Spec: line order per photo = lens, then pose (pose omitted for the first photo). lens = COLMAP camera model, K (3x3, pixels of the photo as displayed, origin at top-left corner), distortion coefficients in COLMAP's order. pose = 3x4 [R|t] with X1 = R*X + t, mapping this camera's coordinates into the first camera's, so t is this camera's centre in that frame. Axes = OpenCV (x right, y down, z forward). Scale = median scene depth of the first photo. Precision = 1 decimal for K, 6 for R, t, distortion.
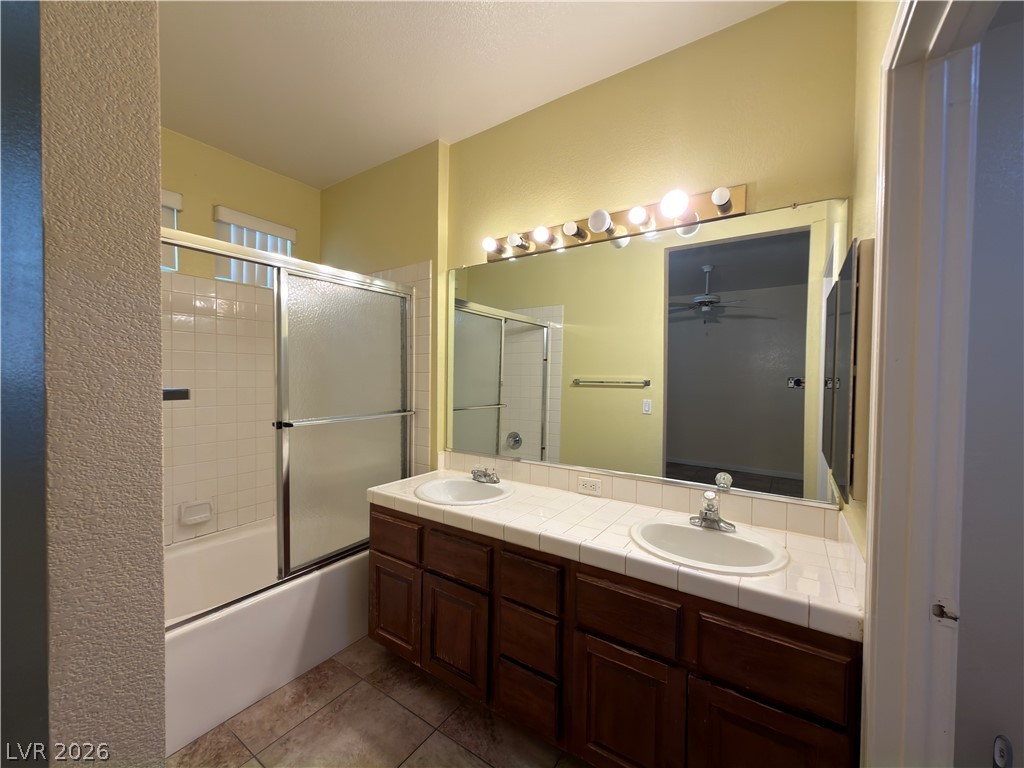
lens RADIAL K [[408.9, 0, 509.9], [0, 408.9, 386.4], [0, 0, 1]] dist [0.001197, -0.000163]
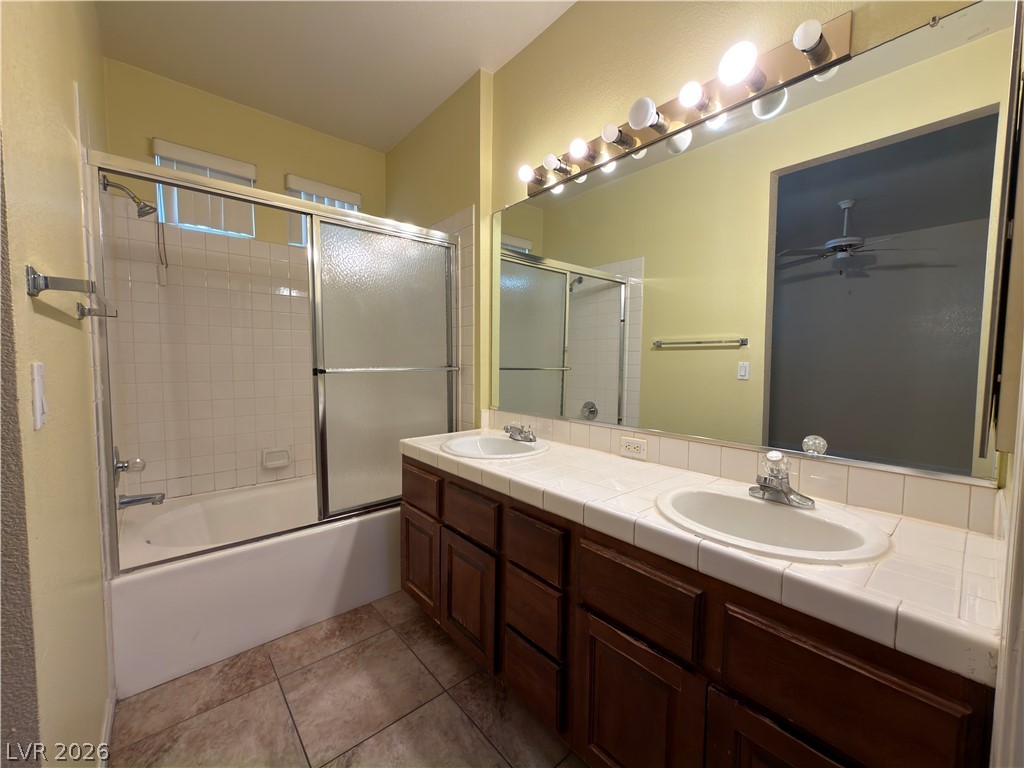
lens RADIAL K [[408.9, 0, 510.7], [0, 408.9, 385.4], [0, 0, 1]] dist [0.001197, -0.000163]
pose [[0.964545, 0.012302, -0.263631, 0.193160], [-0.002986, 0.999358, 0.035709, 0.098427], [0.263901, -0.033656, 0.963962, 0.151025]]
